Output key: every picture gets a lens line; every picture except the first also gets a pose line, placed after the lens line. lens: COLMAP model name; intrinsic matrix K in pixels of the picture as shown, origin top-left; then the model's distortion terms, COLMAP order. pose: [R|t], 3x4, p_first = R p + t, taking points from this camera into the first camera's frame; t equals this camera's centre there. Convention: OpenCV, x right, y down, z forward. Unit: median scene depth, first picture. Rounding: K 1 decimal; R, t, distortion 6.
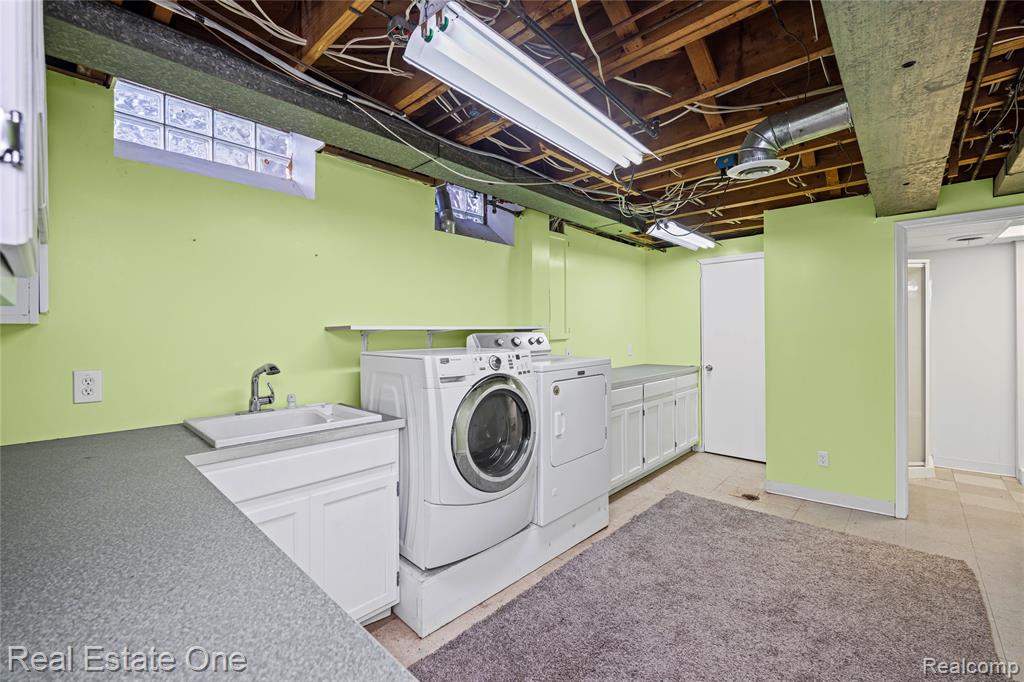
lens RADIAL K [[433.7, 0, 511.0], [0, 433.7, 337.8], [0, 0, 1]] dist [0.000011, 0.000001]
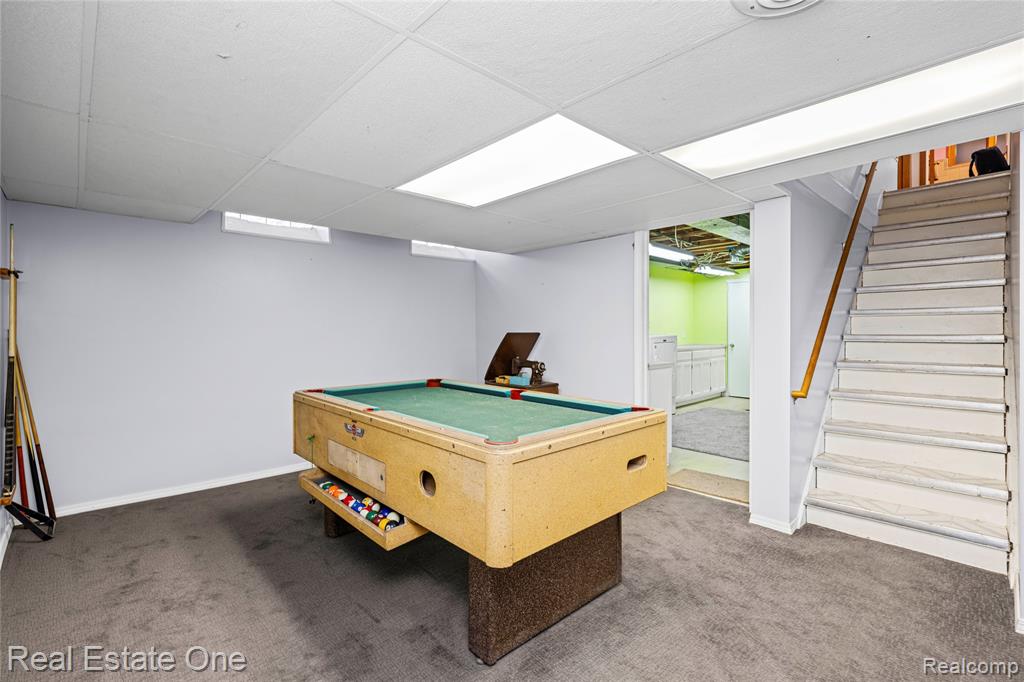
lens RADIAL K [[459.3, 0, 512.4], [0, 459.3, 335.8], [0, 0, 1]] dist [0.000087, 0.000001]
pose [[0.997041, 0.001591, -0.076850, -0.276005], [-0.001316, 0.999993, 0.003621, 0.028262], [0.076855, -0.003509, 0.997036, -0.906592]]
